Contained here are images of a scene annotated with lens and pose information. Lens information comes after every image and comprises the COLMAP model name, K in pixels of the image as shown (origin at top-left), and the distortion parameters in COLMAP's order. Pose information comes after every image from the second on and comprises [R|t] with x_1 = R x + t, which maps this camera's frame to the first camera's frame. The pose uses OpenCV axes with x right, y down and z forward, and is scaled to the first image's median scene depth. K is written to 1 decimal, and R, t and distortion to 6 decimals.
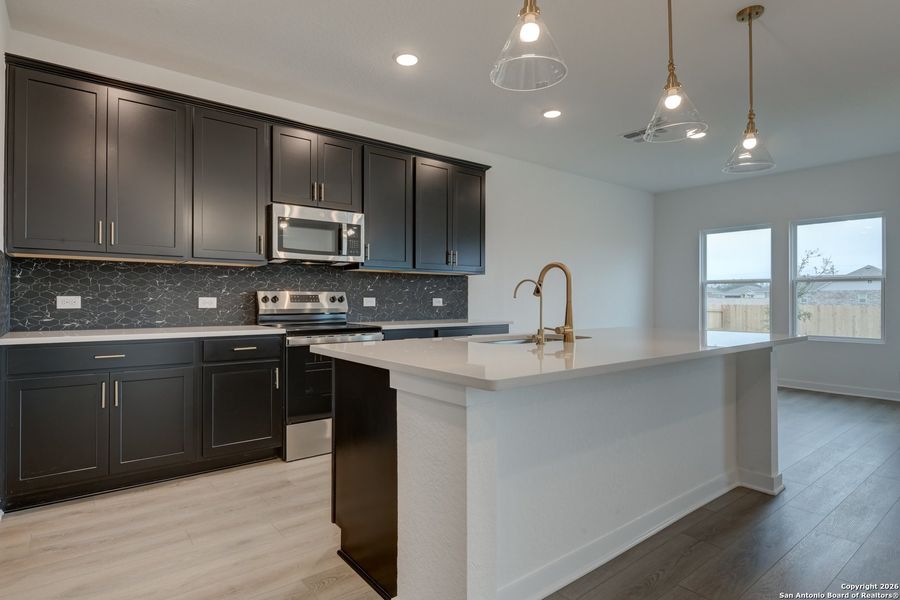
lens RADIAL K [[459.1, 0, 425.3], [0, 459.1, 298.4], [0, 0, 1]] dist [-0.003608, -0.000844]
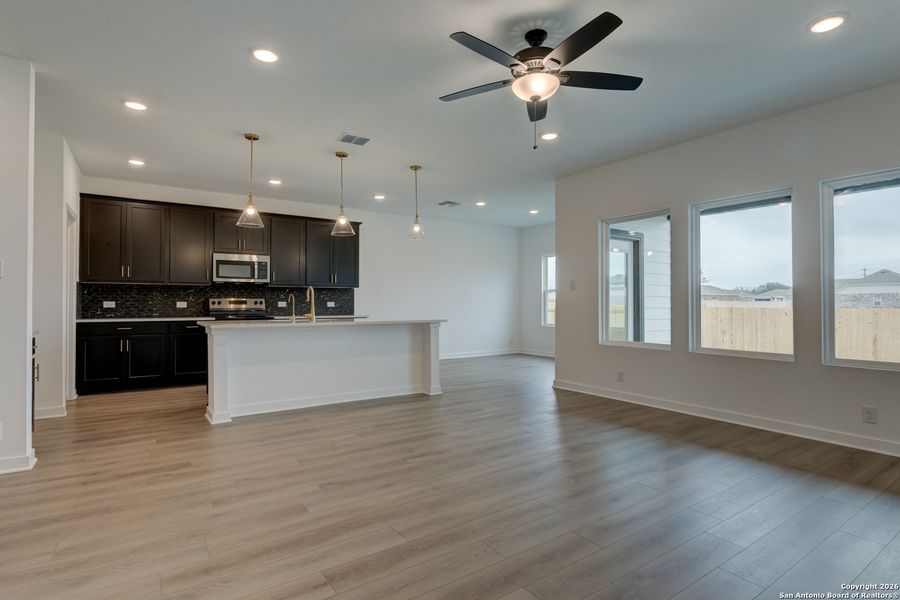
lens RADIAL K [[456.3, 0, 461.2], [0, 456.3, 298.1], [0, 0, 1]] dist [0.001785, 0.000116]
pose [[0.998803, -0.002525, -0.048840, 0.757846], [0.002083, 0.999957, -0.009090, 0.001333], [0.048861, 0.008978, 0.998765, -0.819077]]
